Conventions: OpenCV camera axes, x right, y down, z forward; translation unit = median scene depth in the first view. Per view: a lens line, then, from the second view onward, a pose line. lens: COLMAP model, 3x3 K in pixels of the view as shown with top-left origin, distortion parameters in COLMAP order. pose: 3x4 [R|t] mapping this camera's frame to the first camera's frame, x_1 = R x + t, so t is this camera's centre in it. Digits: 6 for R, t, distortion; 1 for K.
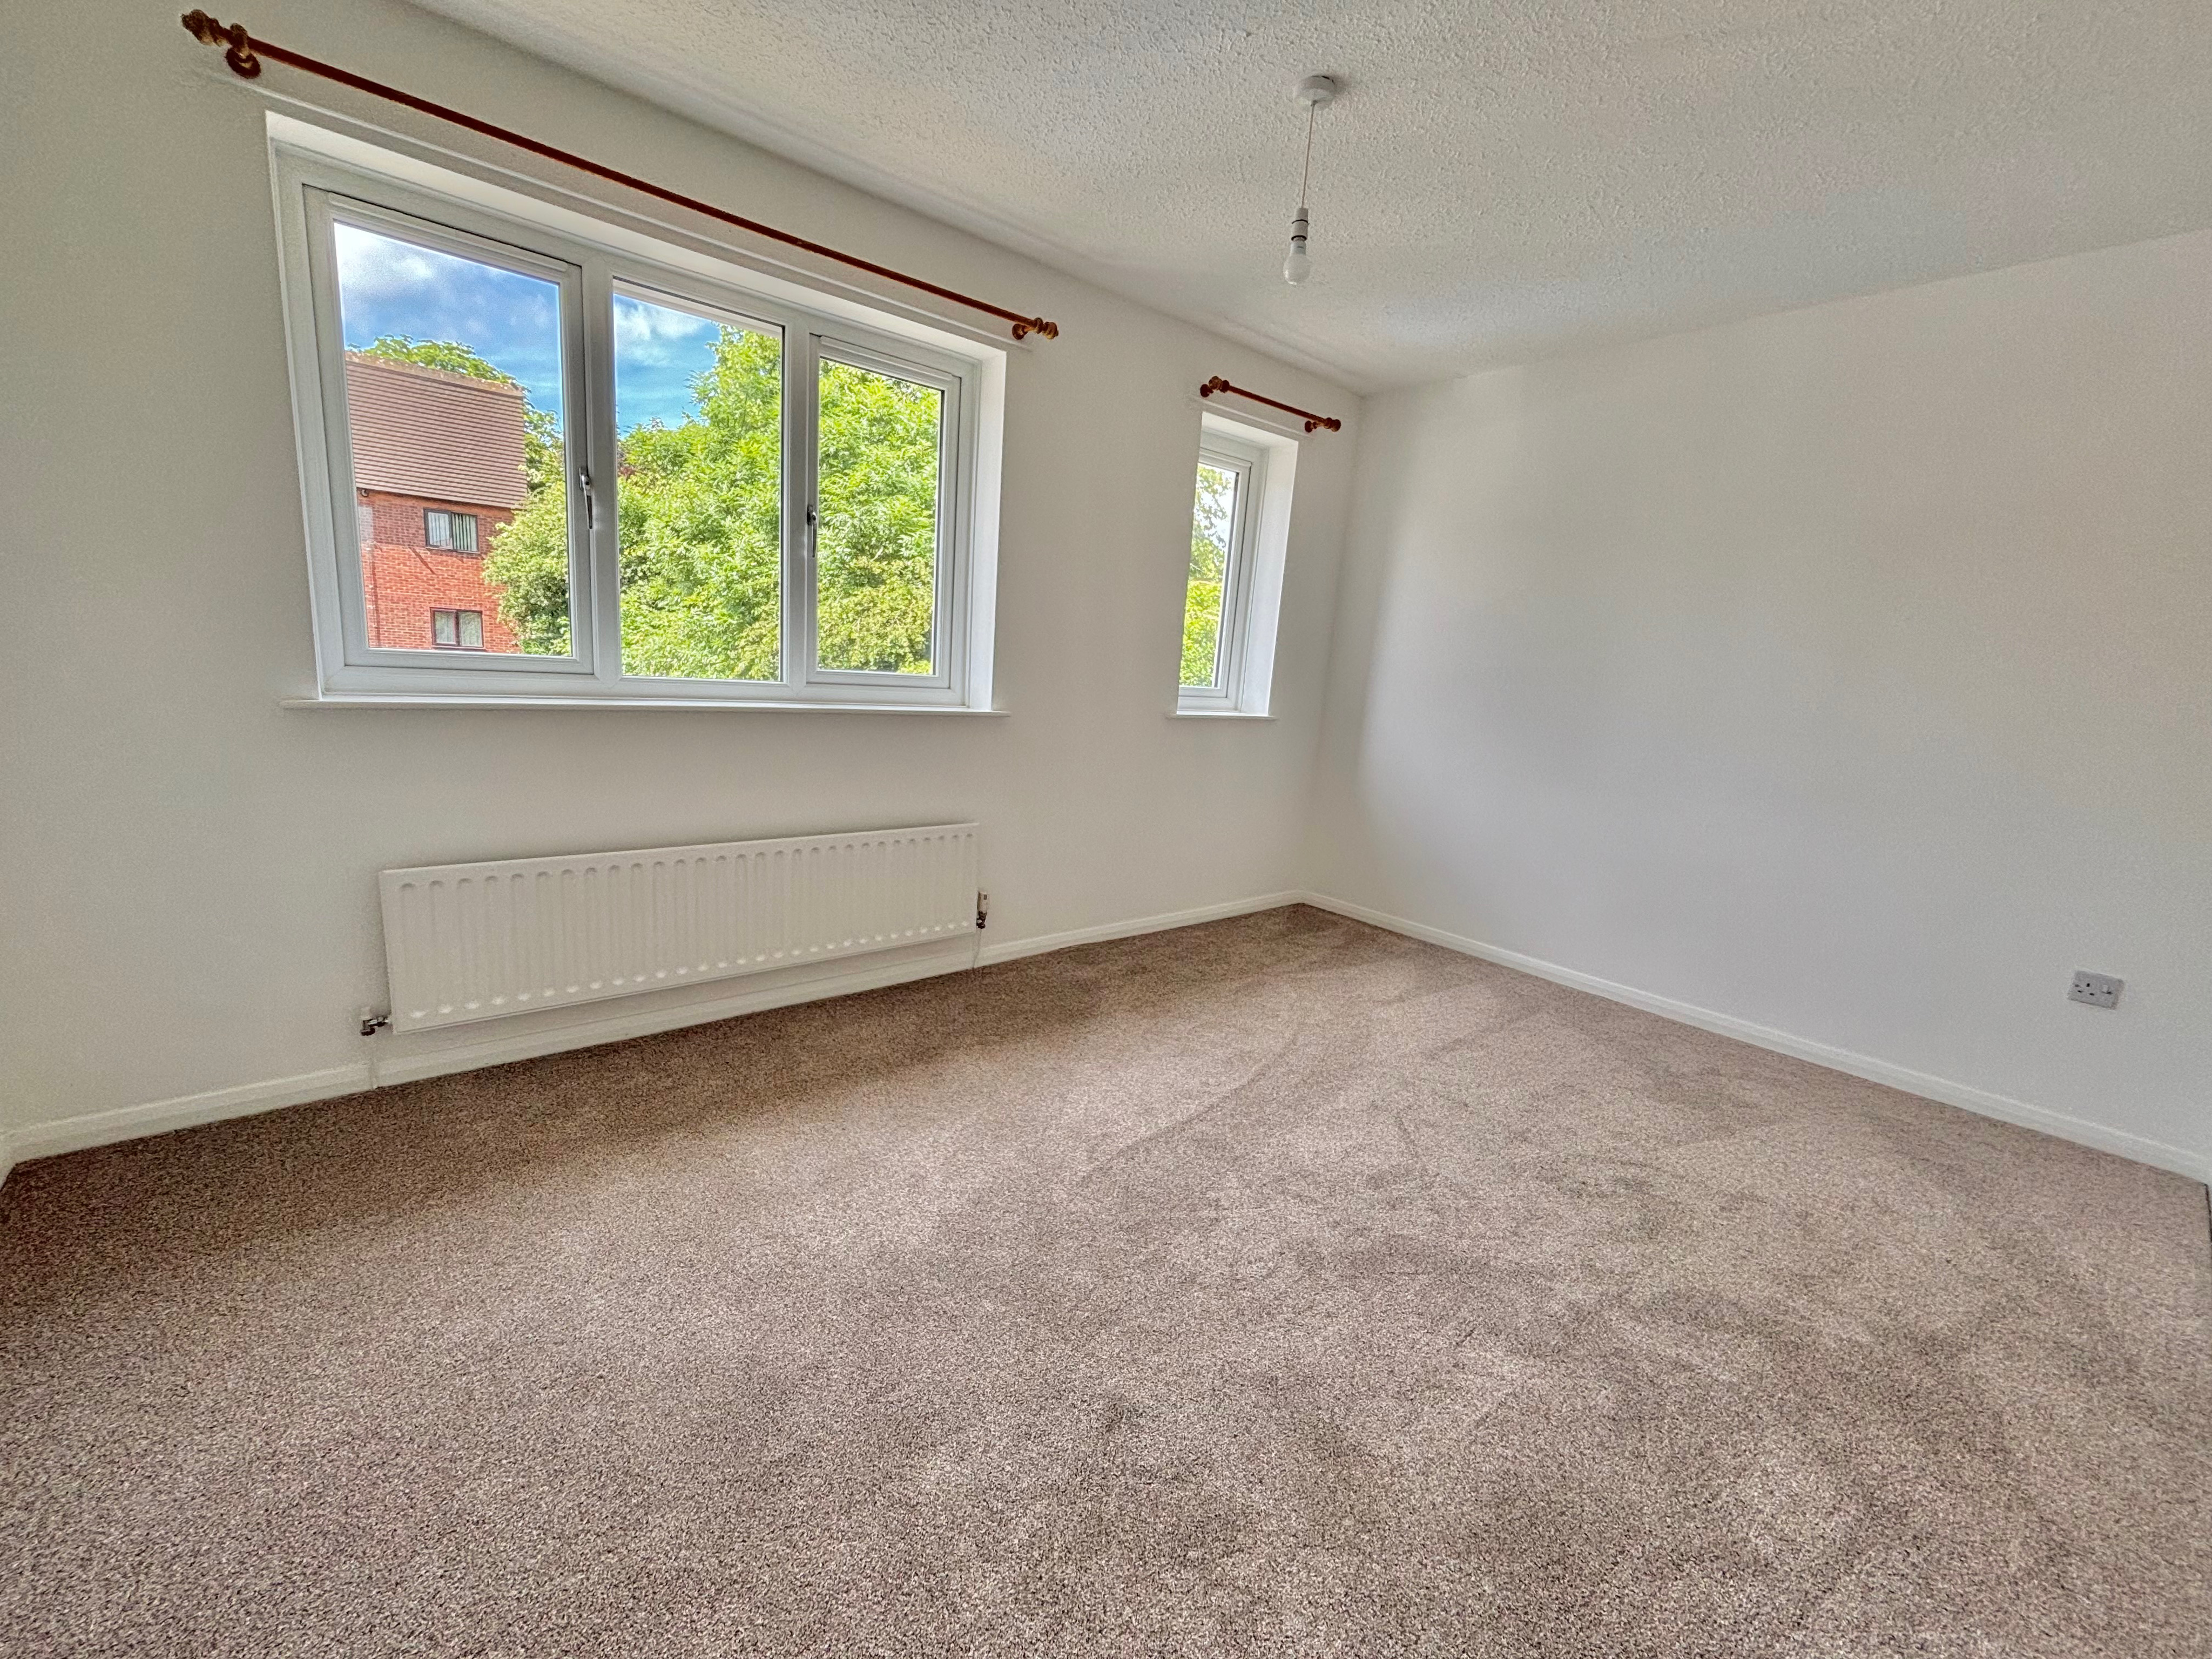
lens RADIAL K [[911.8, 0, 1106.2], [0, 911.8, 863.4], [0, 0, 1]] dist [-0.001058, -0.000235]
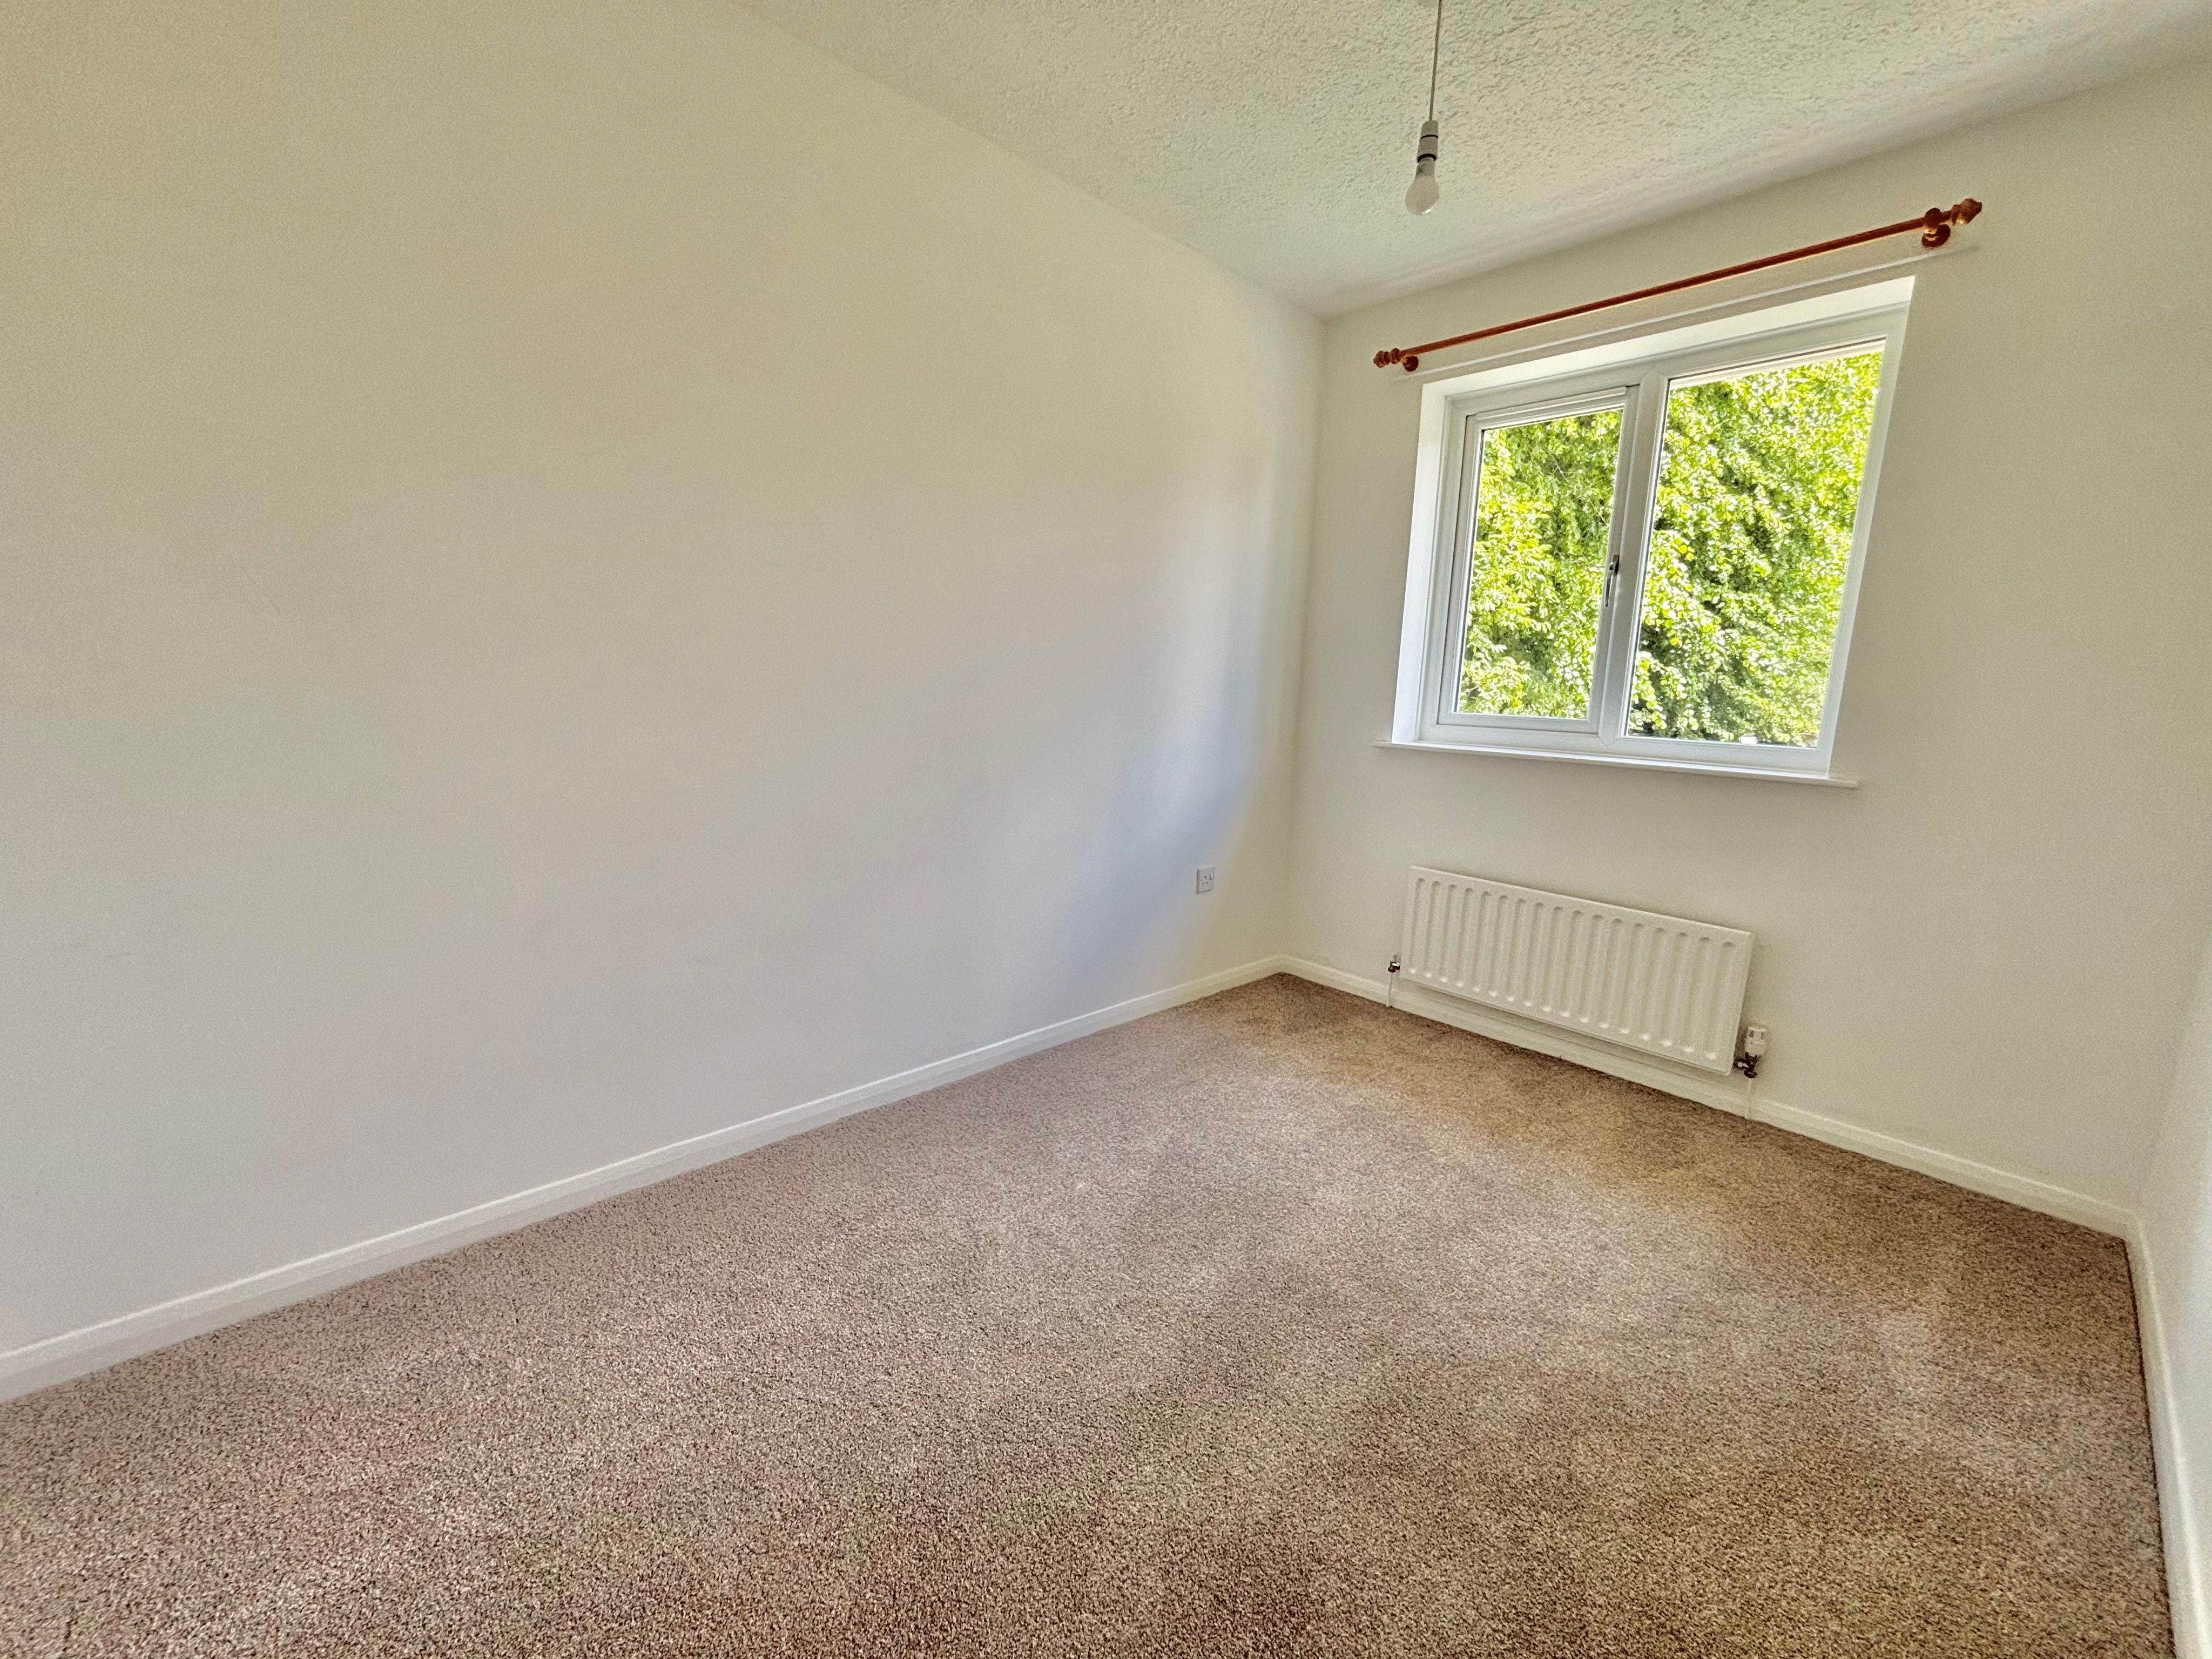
lens RADIAL K [[886.8, 0, 1106.0], [0, 886.8, 829.5], [0, 0, 1]] dist [-0.000931, -0.000134]
pose [[0.025886, 0.107145, -0.993906, 0.598822], [-0.243445, 0.964983, 0.097686, -0.065118], [0.969569, 0.239432, 0.051063, 0.467979]]
